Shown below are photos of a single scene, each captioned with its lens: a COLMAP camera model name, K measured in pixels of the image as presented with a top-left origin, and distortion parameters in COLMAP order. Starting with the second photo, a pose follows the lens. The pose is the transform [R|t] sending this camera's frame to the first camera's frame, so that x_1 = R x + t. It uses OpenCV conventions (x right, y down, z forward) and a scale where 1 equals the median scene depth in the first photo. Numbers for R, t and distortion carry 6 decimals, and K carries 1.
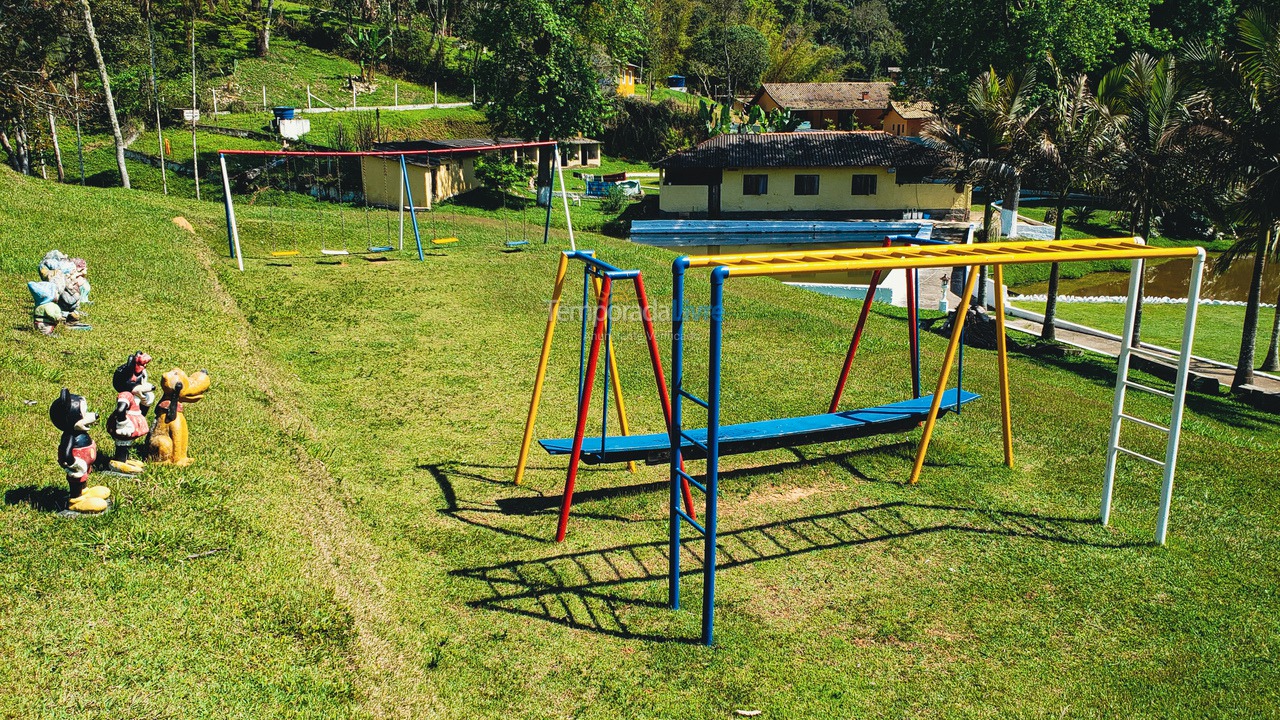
lens RADIAL K [[998.6, 0, 644.2], [0, 998.6, 397.7], [0, 0, 1]] dist [0.107529, -0.159664]
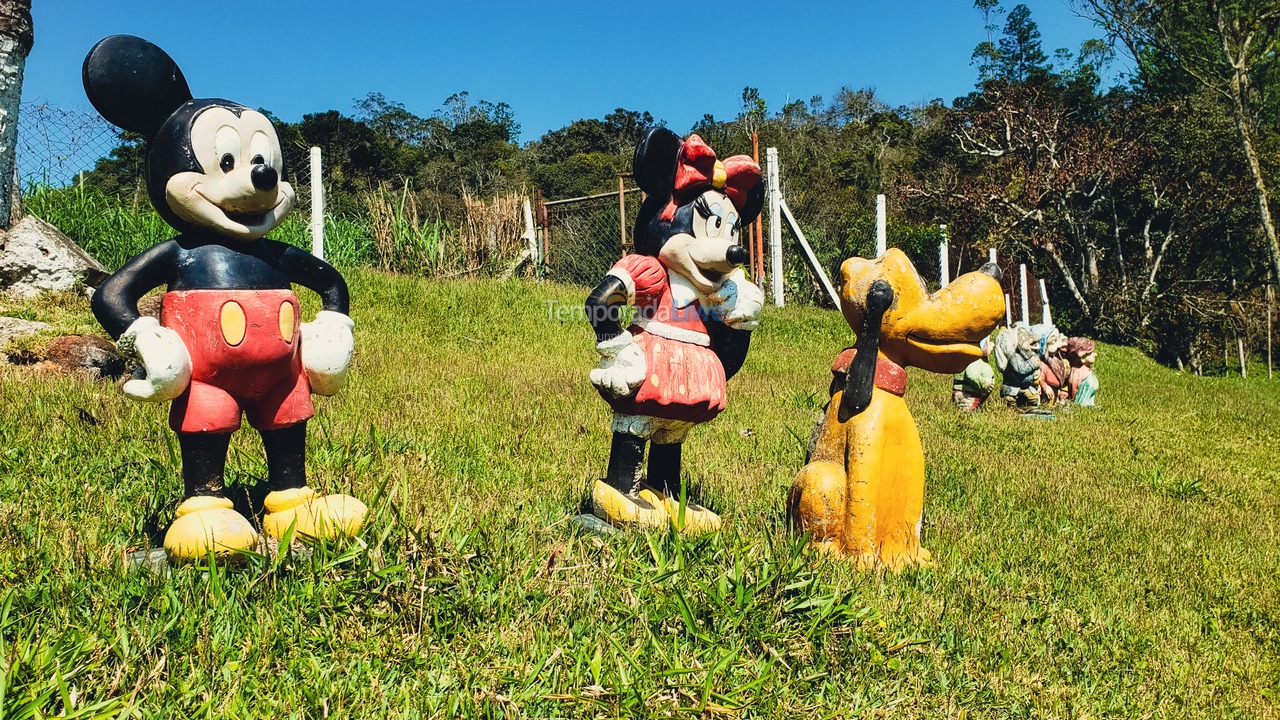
lens RADIAL K [[998.6, 0, 644.2], [0, 998.6, 397.7], [0, 0, 1]] dist [0.107529, -0.159664]
pose [[0.483918, -0.056388, -0.873295, -0.231790], [-0.168618, 0.973214, -0.156276, 0.075659], [0.858715, 0.222878, 0.461448, 0.802048]]
